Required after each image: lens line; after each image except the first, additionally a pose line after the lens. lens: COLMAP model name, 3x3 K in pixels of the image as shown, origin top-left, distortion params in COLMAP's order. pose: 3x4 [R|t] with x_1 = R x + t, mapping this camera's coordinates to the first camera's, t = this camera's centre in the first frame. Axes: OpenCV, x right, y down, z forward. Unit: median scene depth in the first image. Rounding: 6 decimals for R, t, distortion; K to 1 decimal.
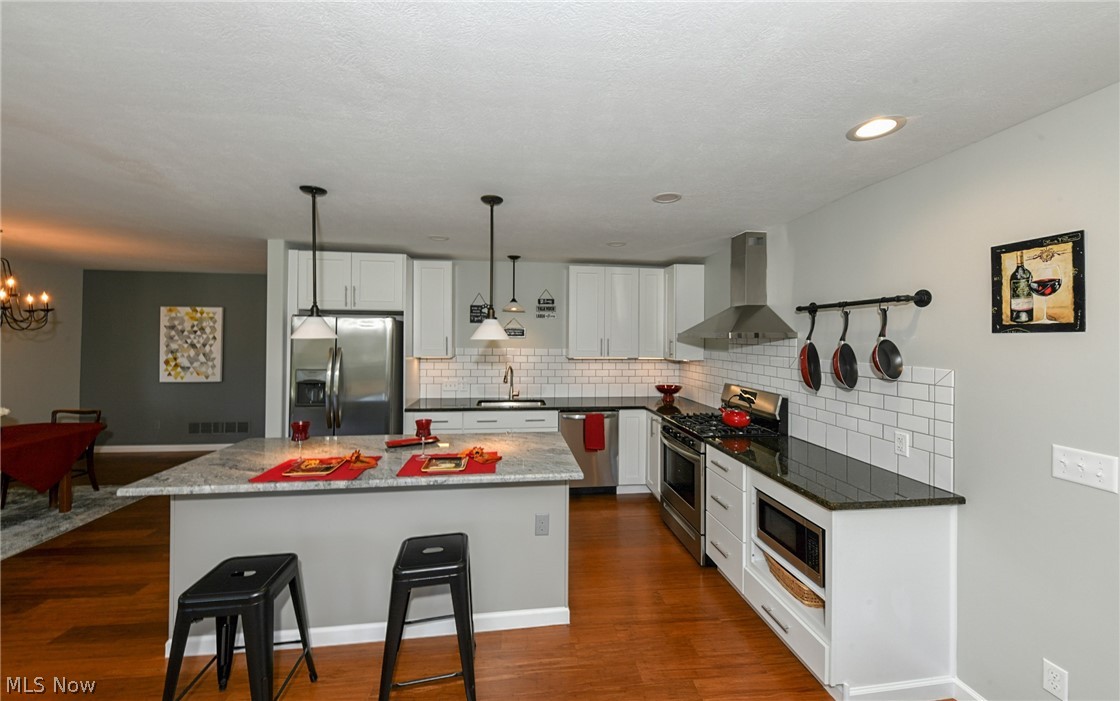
lens RADIAL K [[402.6, 0, 553.9], [0, 402.6, 331.7], [0, 0, 1]] dist [0.000764, 0.000199]
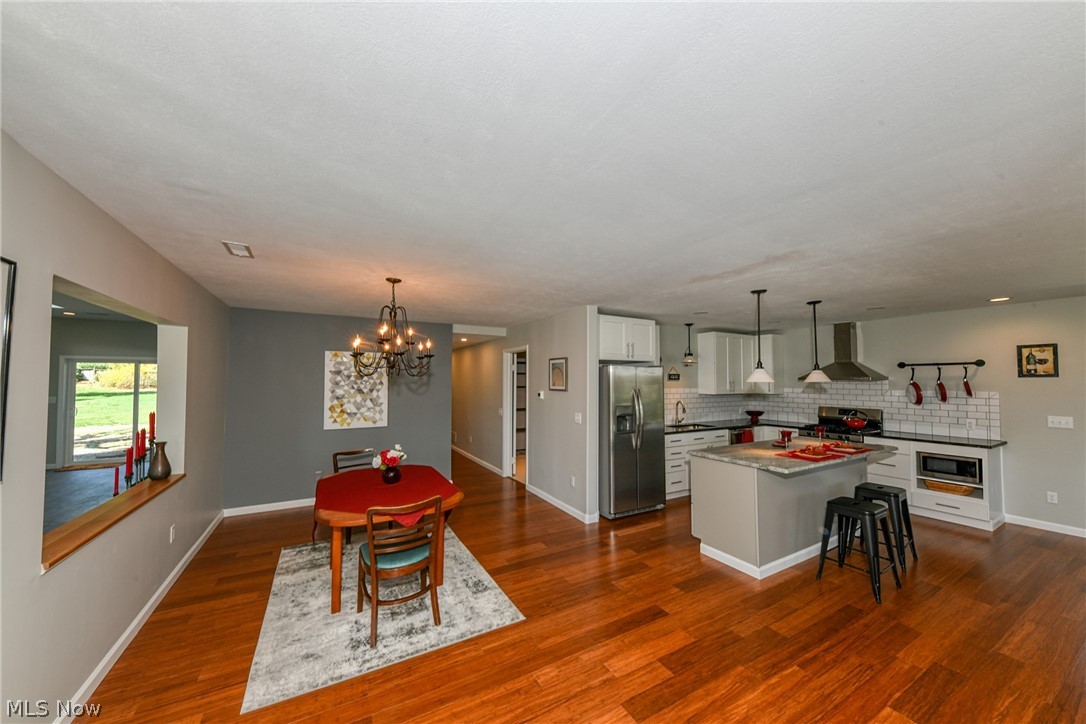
lens RADIAL K [[378.9, 0, 541.4], [0, 378.9, 366.8], [0, 0, 1]] dist [-0.002779, -0.000183]
pose [[0.922737, 0.009134, 0.385321, -1.103005], [0.000247, 0.999705, -0.024289, -0.003020], [-0.385429, 0.022508, 0.922463, -0.036548]]
